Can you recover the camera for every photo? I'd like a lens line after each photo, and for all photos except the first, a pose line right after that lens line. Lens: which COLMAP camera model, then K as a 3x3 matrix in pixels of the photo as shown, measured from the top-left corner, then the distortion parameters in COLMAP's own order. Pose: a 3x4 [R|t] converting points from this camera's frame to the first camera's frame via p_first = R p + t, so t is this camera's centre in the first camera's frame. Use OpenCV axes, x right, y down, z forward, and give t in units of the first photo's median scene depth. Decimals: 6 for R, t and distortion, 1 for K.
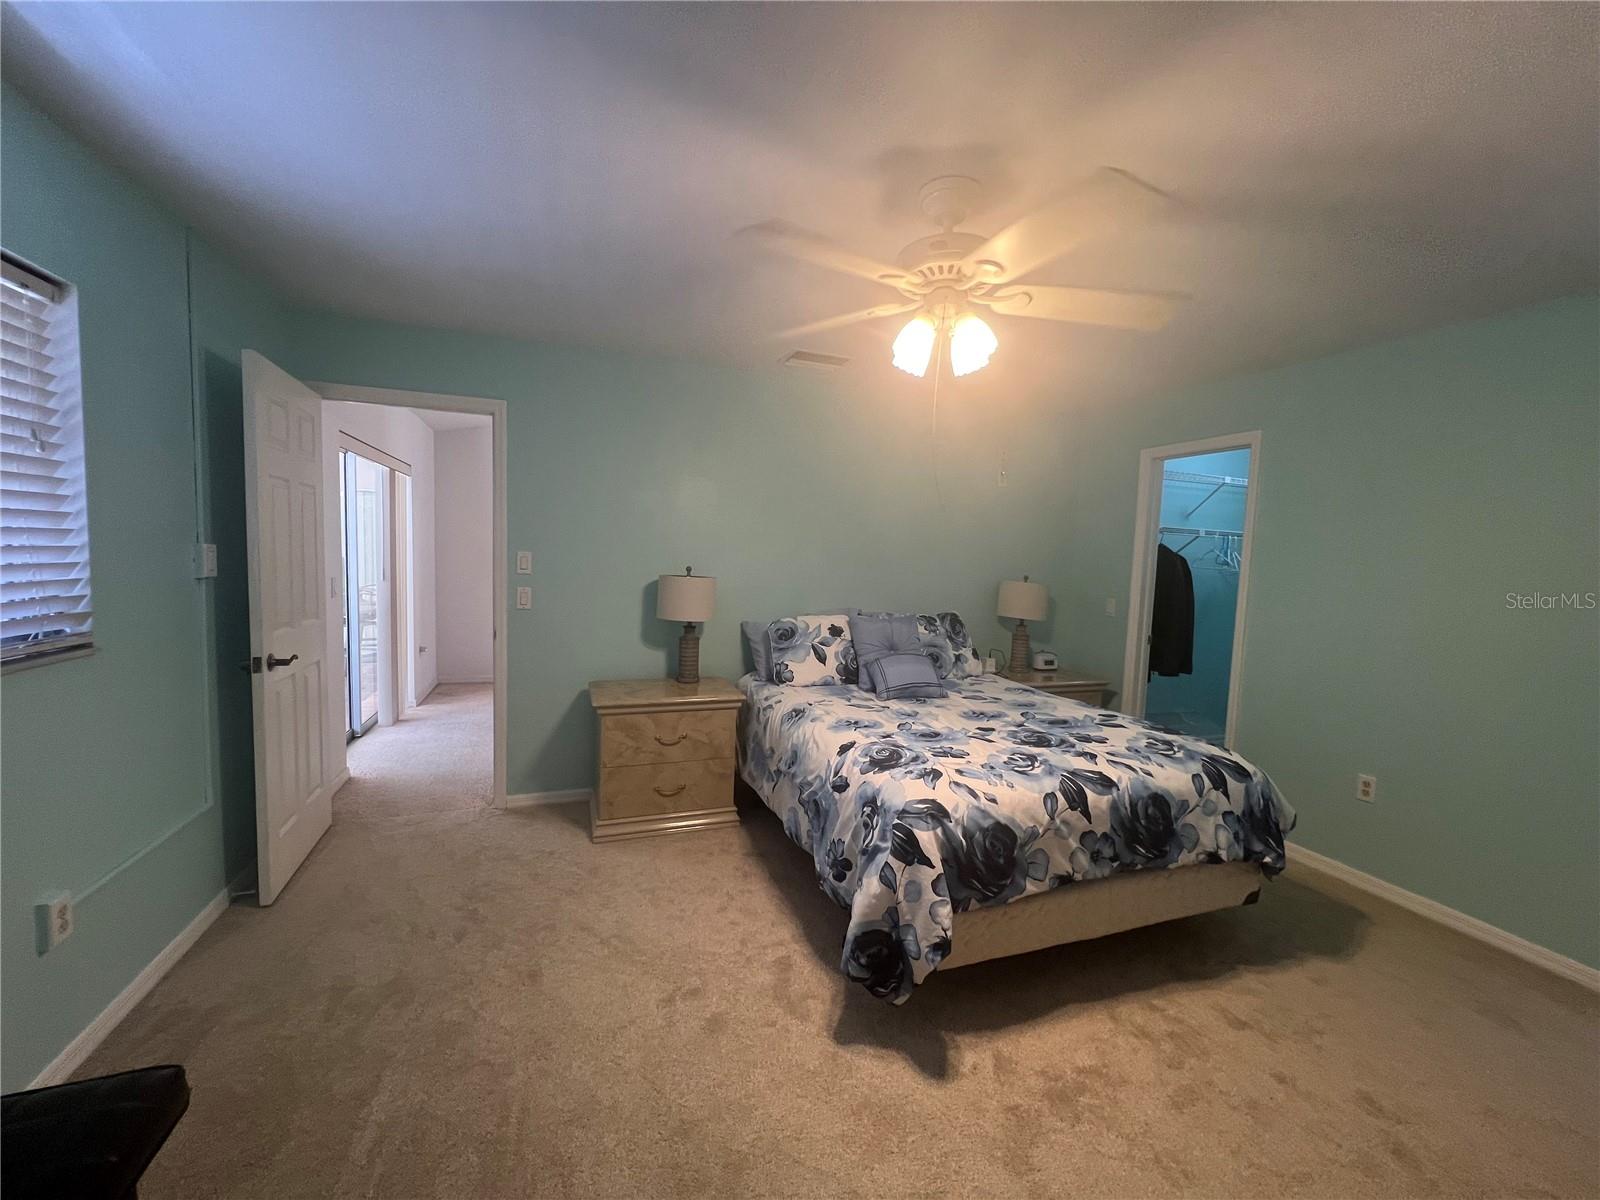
lens RADIAL K [[637.3, 0, 794.2], [0, 637.3, 599.6], [0, 0, 1]] dist [-0.000850, 0.000393]
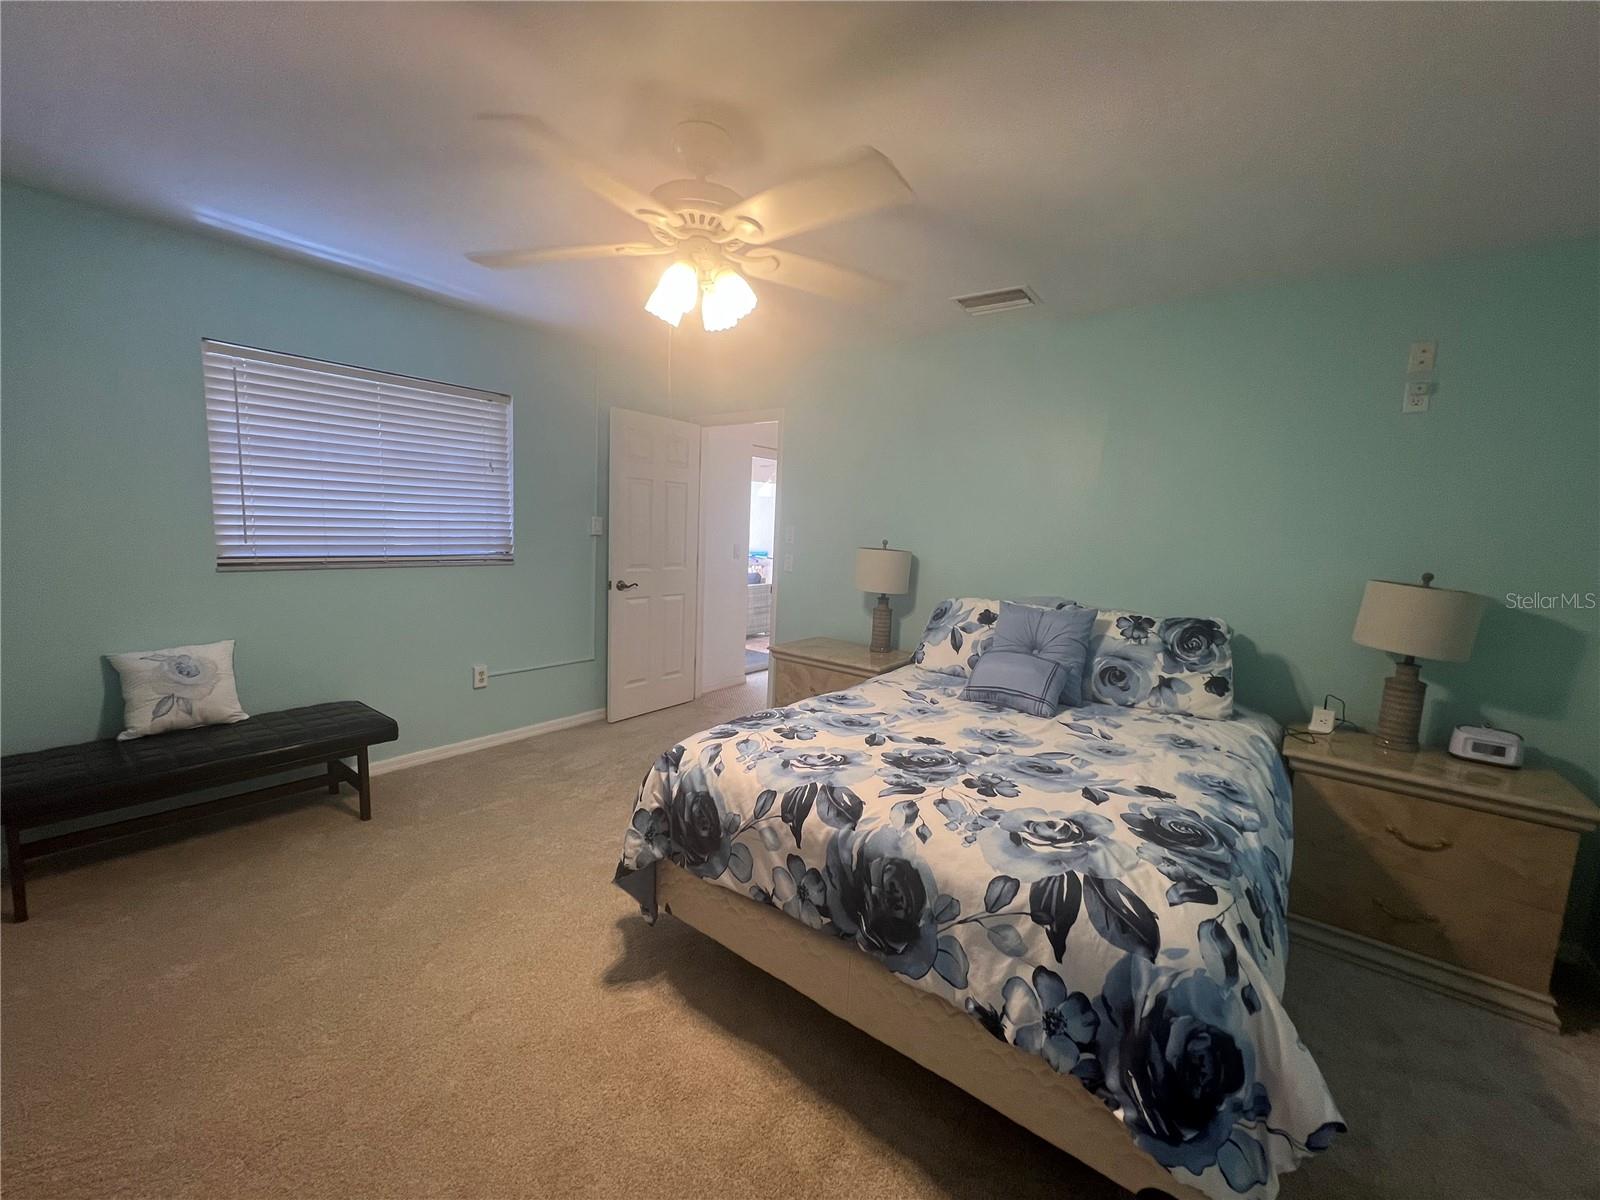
lens RADIAL K [[643.0, 0, 790.3], [0, 643.0, 602.8], [0, 0, 1]] dist [0.000211, -0.000095]
pose [[0.529863, 0.092392, -0.843036, 0.990753], [-0.086777, 0.994737, 0.054477, 0.009853], [0.843632, 0.044291, 0.535092, 0.502695]]
